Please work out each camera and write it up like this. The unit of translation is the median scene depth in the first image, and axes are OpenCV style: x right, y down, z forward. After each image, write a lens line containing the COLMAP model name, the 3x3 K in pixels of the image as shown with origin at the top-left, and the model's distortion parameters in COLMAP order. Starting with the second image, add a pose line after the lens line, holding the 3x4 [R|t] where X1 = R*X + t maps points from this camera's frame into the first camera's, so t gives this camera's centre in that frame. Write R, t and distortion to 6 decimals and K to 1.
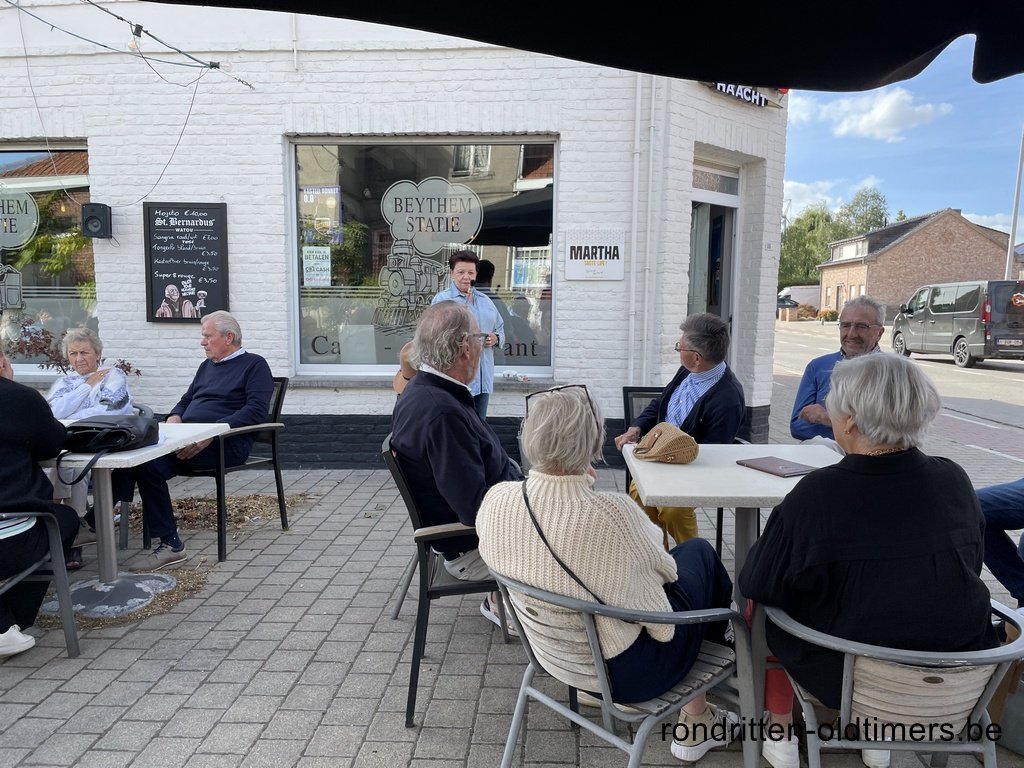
lens RADIAL K [[779.3, 0, 518.0], [0, 779.3, 382.1], [0, 0, 1]] dist [0.061707, -0.070084]
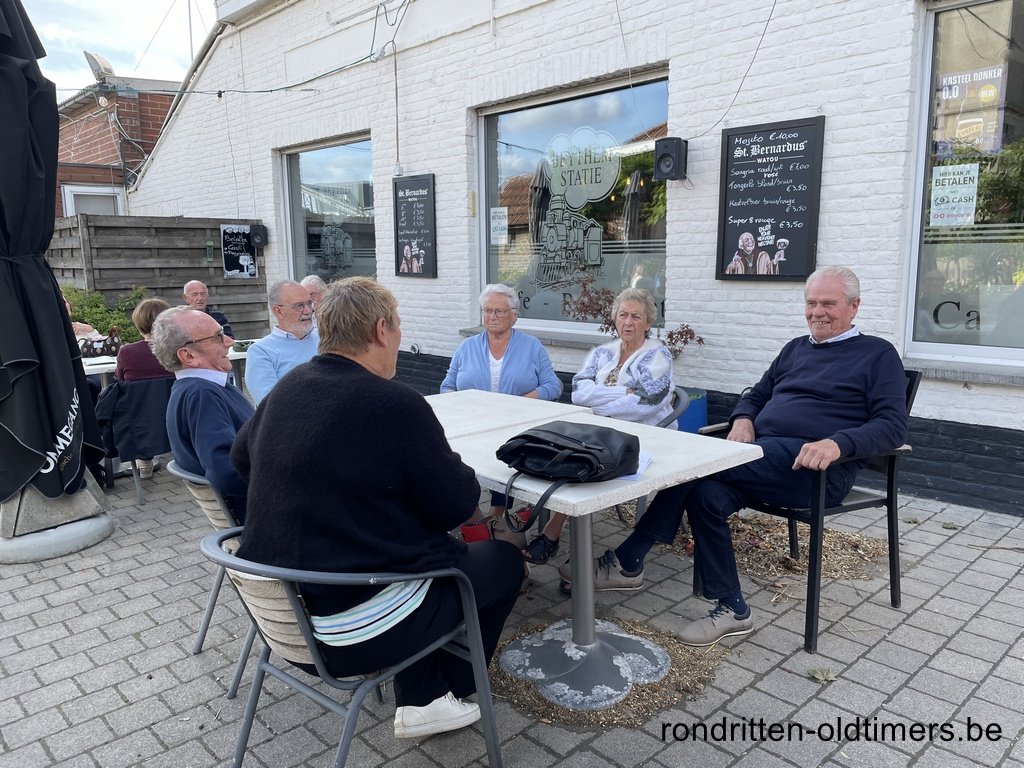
lens RADIAL K [[779.3, 0, 516.6], [0, 779.3, 376.7], [0, 0, 1]] dist [0.061707, -0.070084]
pose [[0.724714, 0.092418, -0.682823, -0.056801], [-0.056112, 0.995589, 0.075197, -0.025840], [0.686761, -0.016182, 0.726703, 0.268272]]
